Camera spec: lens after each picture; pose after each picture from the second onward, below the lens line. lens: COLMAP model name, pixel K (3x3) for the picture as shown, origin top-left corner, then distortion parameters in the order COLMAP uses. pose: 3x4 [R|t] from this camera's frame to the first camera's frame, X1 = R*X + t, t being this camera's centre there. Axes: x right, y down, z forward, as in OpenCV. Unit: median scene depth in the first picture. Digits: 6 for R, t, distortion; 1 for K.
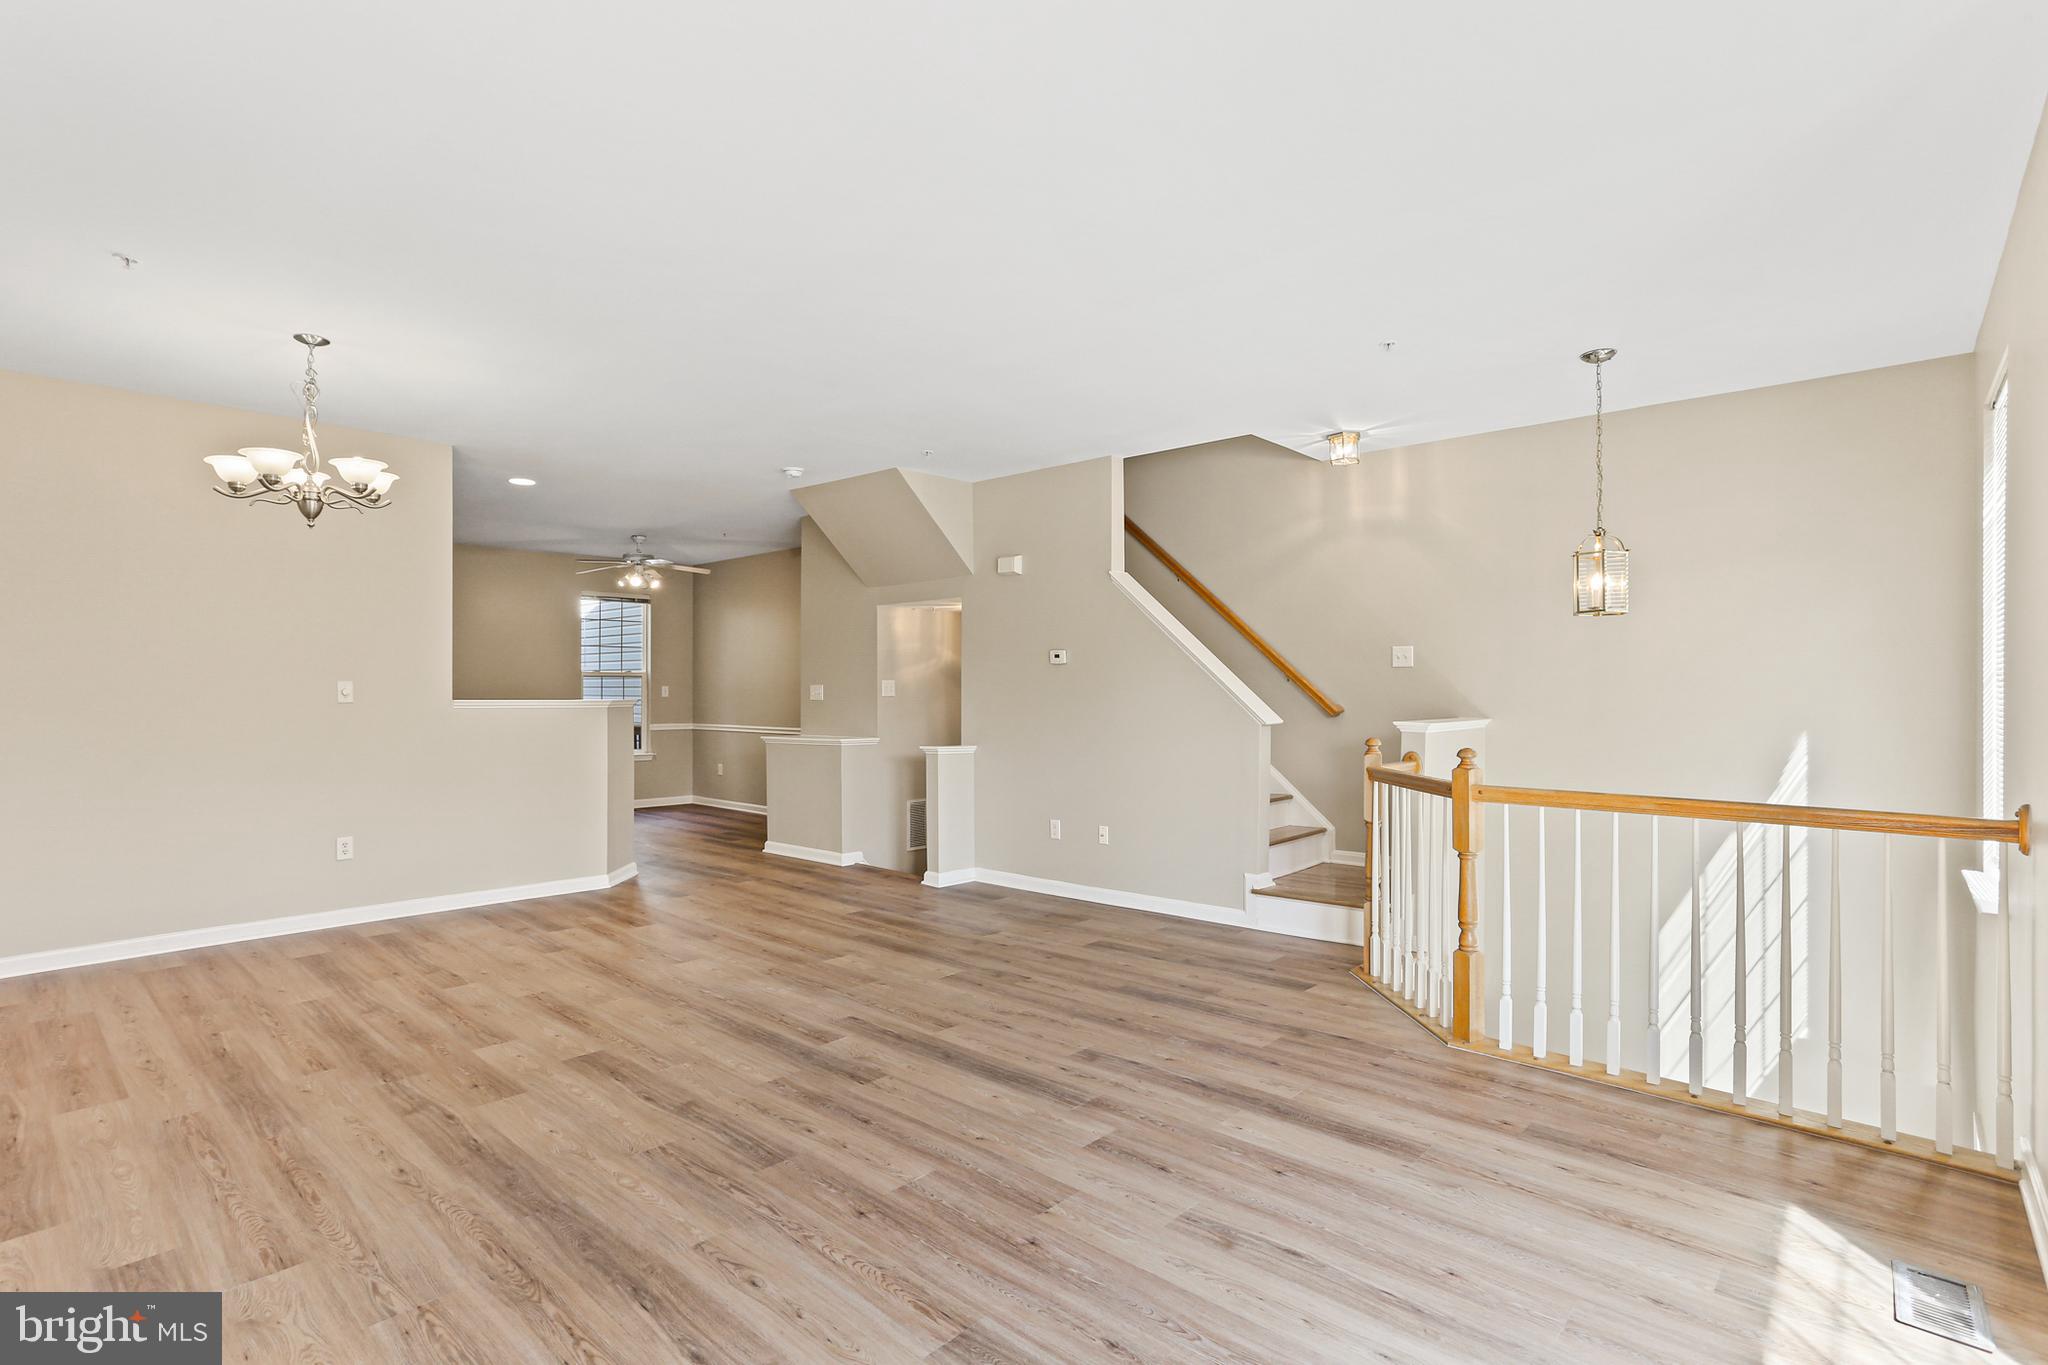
lens RADIAL K [[992.6, 0, 1016.2], [0, 992.6, 690.2], [0, 0, 1]] dist [-0.046841, 0.031149]
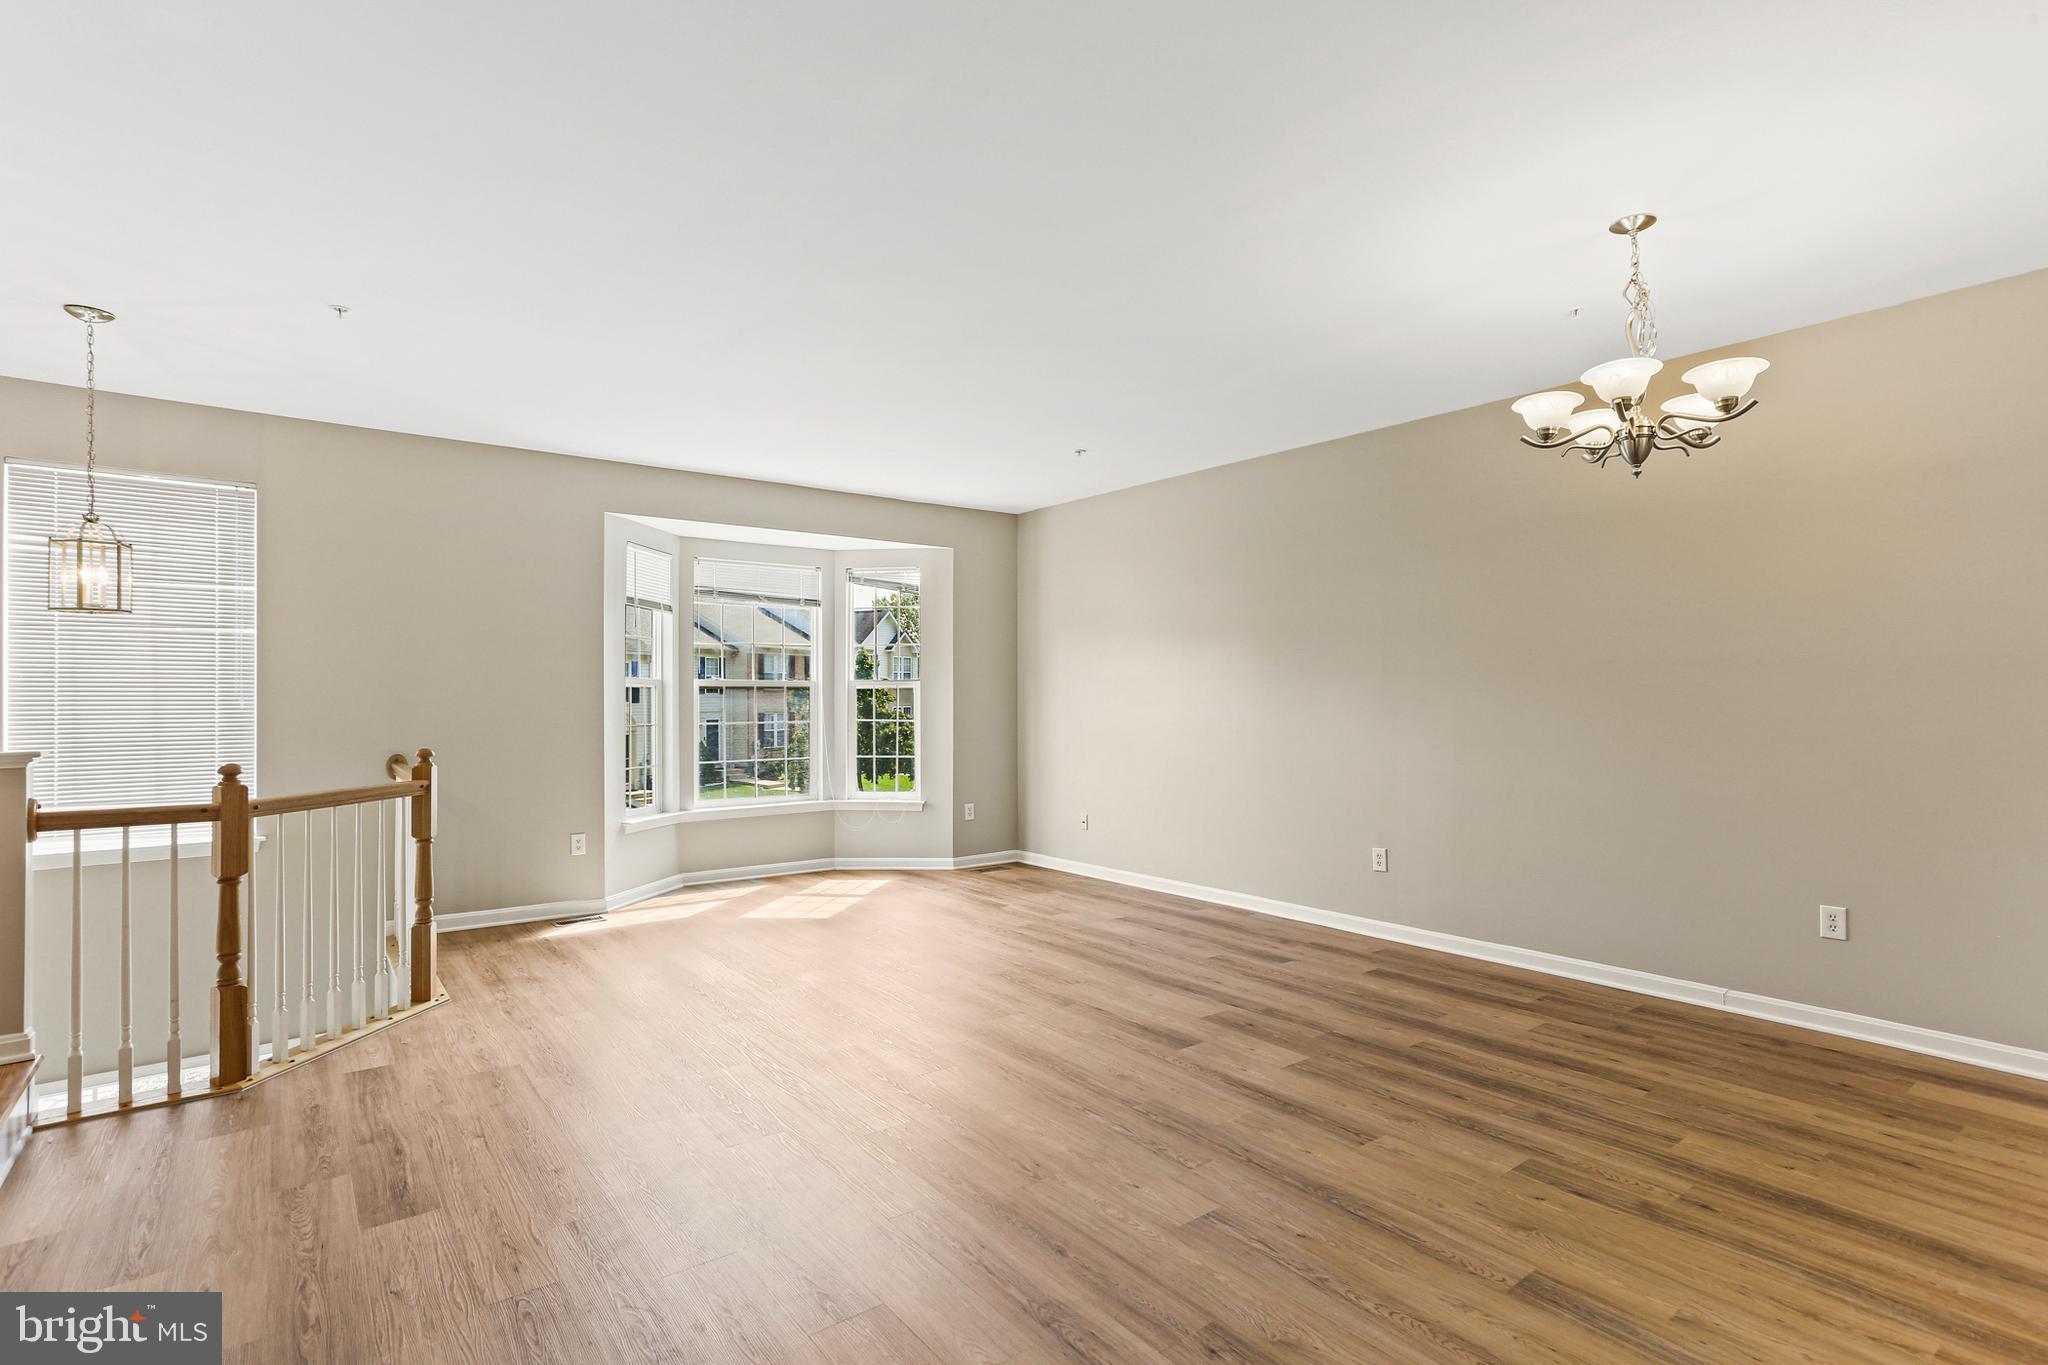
lens RADIAL K [[992.6, 0, 1016.2], [0, 992.6, 690.2], [0, 0, 1]] dist [-0.046841, 0.031149]
pose [[-0.984136, 0.003697, 0.177379, -0.417170], [0.002607, 0.999976, -0.006373, -0.000995], [-0.177399, -0.005809, -0.984122, 1.930426]]
